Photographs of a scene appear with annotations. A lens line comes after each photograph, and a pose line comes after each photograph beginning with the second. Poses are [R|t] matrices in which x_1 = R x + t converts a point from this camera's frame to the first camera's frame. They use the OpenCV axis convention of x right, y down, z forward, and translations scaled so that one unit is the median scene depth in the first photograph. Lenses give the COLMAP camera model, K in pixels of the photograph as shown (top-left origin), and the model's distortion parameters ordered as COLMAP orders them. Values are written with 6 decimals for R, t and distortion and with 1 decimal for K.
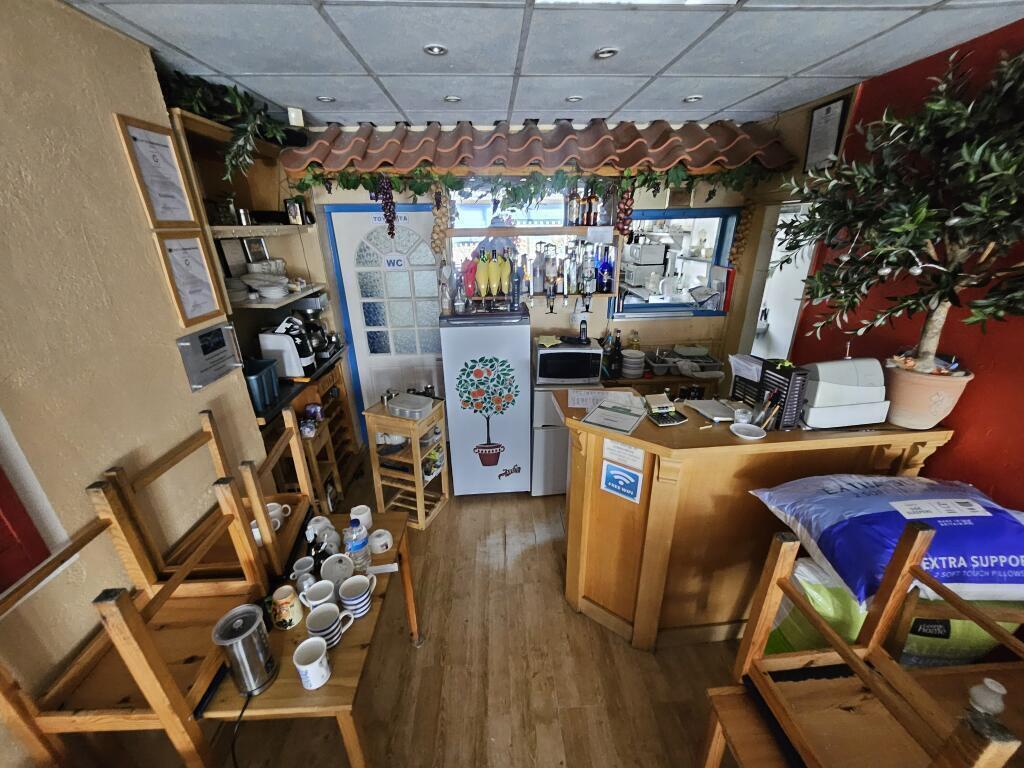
lens RADIAL K [[401.1, 0, 512.2], [0, 401.1, 383.2], [0, 0, 1]] dist [-0.000078, 0.000019]
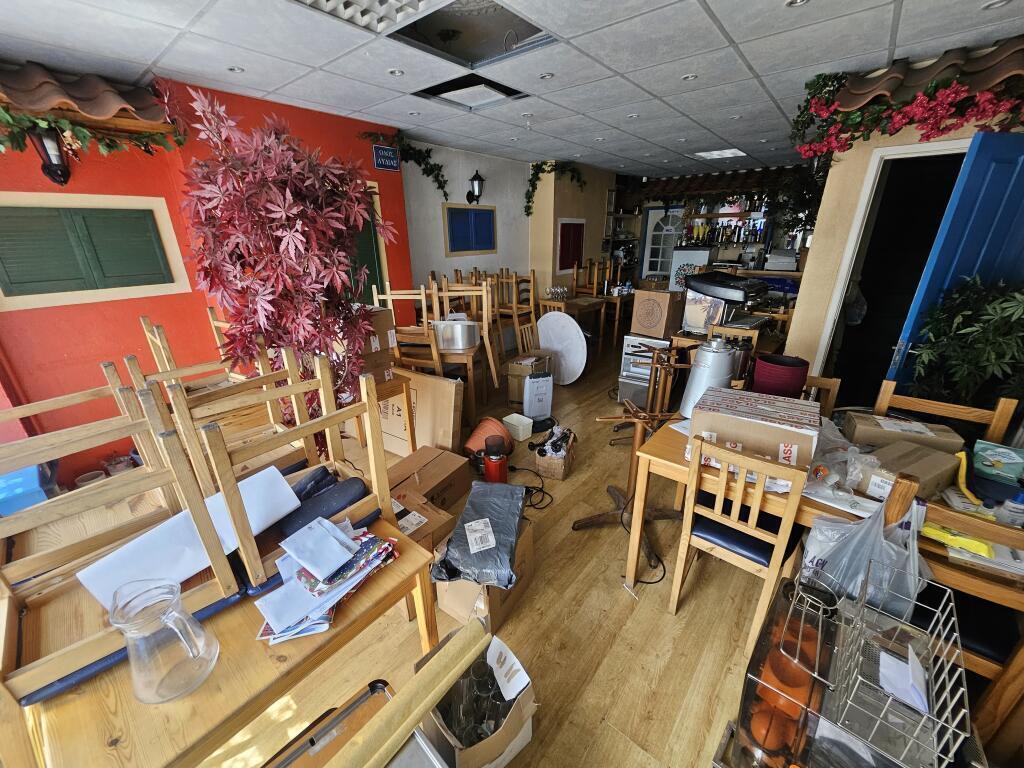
lens RADIAL K [[401.1, 0, 514.3], [0, 401.1, 387.6], [0, 0, 1]] dist [-0.000078, 0.000019]
pose [[0.734221, 0.252642, -0.630152, 0.982025], [-0.260475, 0.961976, 0.082185, 0.816843], [0.626955, 0.103797, 0.772110, -1.693127]]
